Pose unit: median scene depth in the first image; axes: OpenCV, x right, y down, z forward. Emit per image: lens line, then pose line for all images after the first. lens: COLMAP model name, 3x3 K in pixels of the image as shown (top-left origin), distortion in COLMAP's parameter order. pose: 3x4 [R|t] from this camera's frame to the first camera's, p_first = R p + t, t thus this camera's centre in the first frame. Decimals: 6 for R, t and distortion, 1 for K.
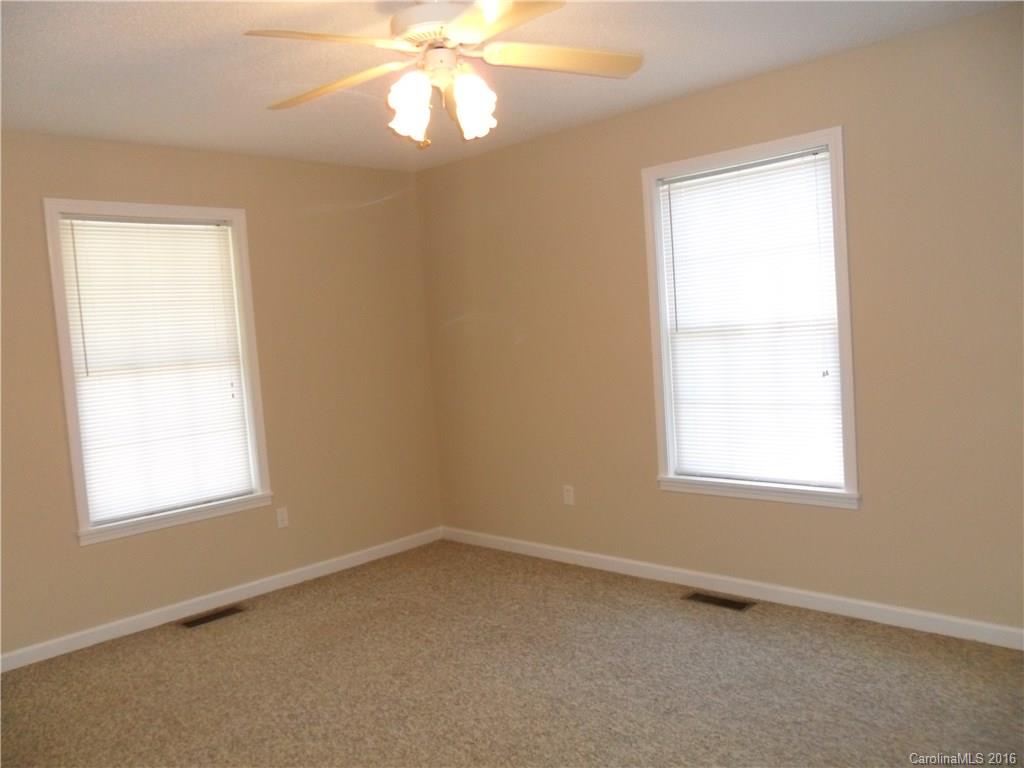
lens RADIAL K [[815.7, 0, 512.0], [0, 815.7, 384.0], [0, 0, 1]] dist [-0.049220, 0.039162]
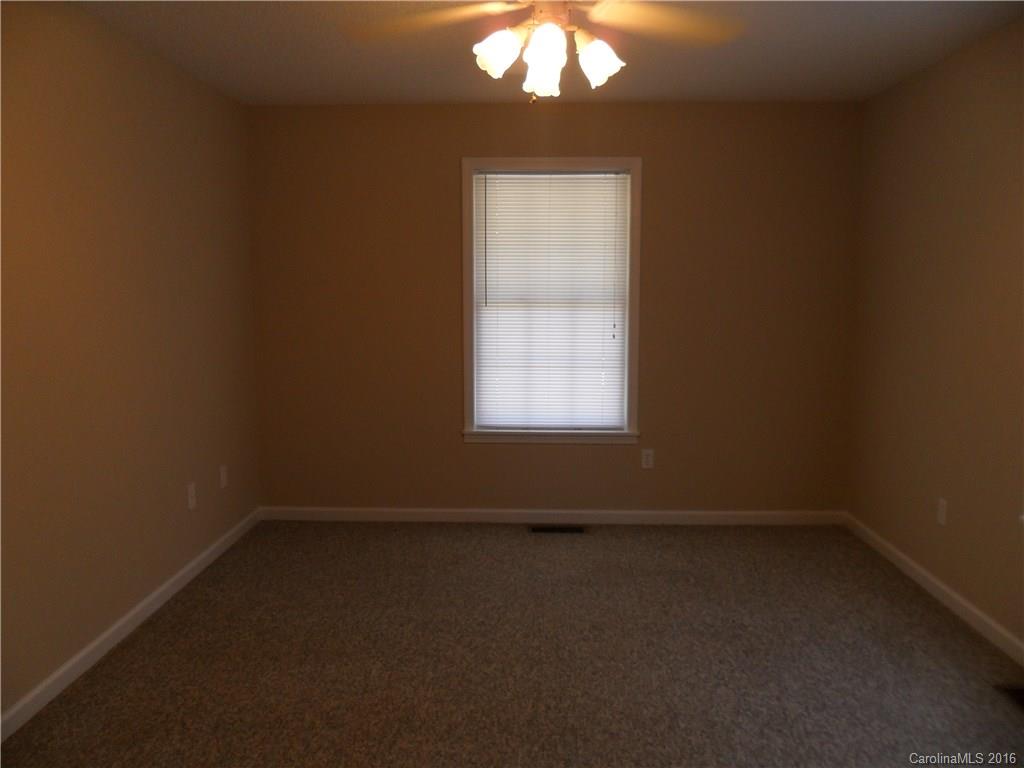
lens RADIAL K [[815.7, 0, 512.0], [0, 815.7, 384.0], [0, 0, 1]] dist [-0.049220, 0.039162]
pose [[0.671226, 0.158536, -0.724101, 0.392124], [-0.098601, 0.987276, 0.124754, -0.048943], [0.734665, -0.012341, 0.678317, 0.196255]]
